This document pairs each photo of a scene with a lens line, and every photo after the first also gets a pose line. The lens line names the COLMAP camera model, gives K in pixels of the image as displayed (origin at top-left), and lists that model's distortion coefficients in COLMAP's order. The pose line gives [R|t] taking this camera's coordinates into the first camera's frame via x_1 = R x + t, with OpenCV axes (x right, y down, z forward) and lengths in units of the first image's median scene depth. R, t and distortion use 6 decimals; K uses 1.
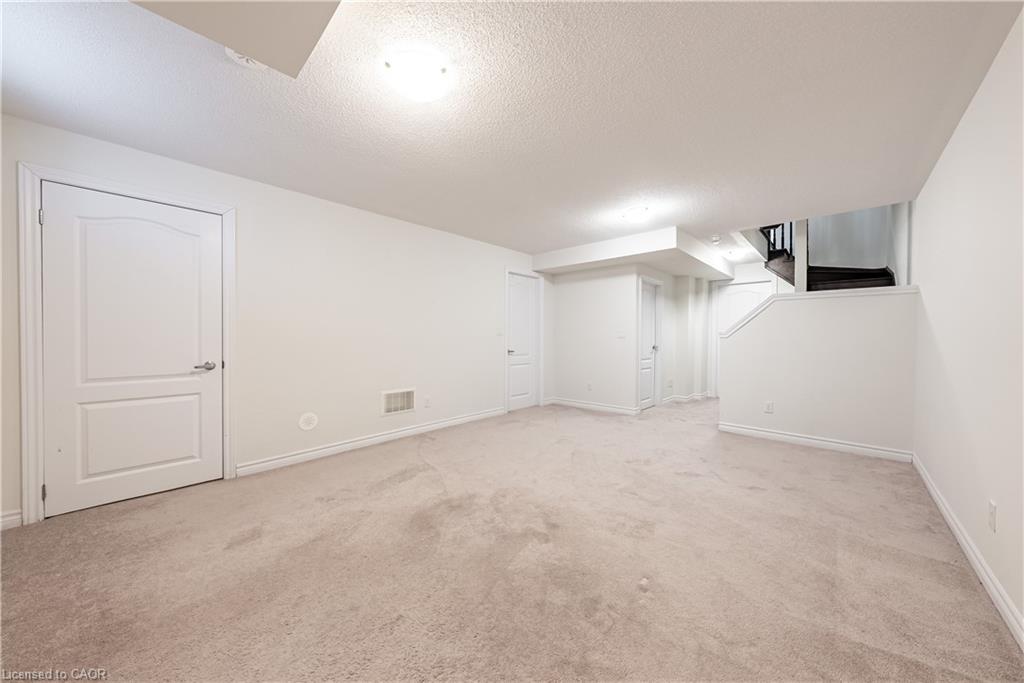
lens RADIAL K [[351.9, 0, 512.0], [0, 351.9, 341.5], [0, 0, 1]] dist [0.006502, -0.000010]
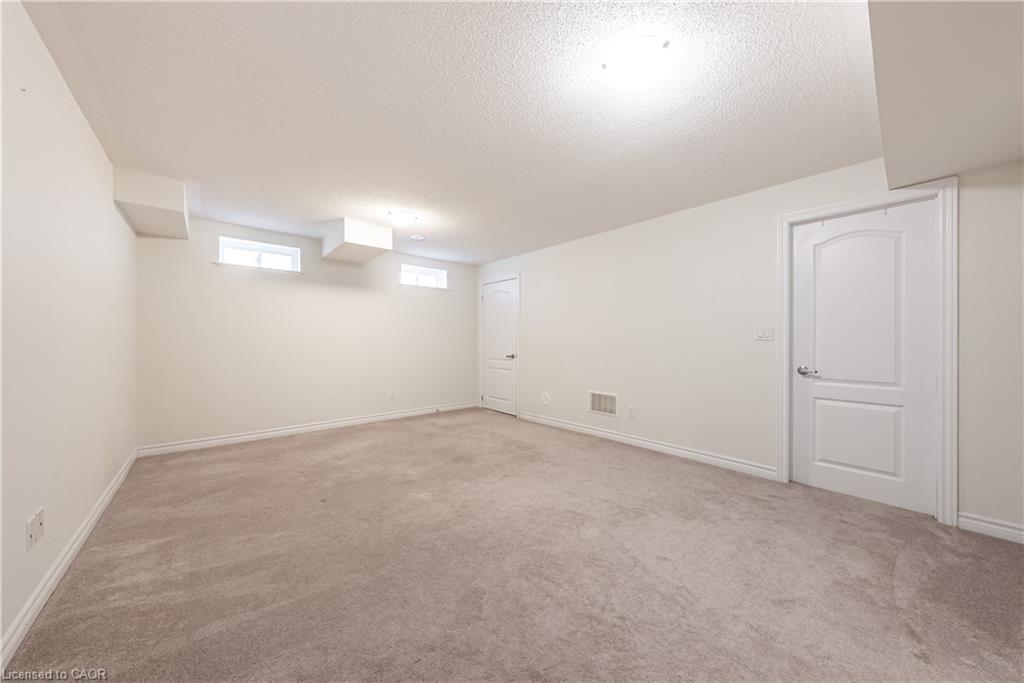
lens RADIAL K [[351.9, 0, 512.0], [0, 351.9, 341.5], [0, 0, 1]] dist [0.006502, -0.000010]
pose [[-0.101933, 0.001074, -0.994791, 0.784504], [-0.017114, 0.999850, 0.002833, -0.013832], [0.994644, 0.017313, -0.101899, 0.853331]]
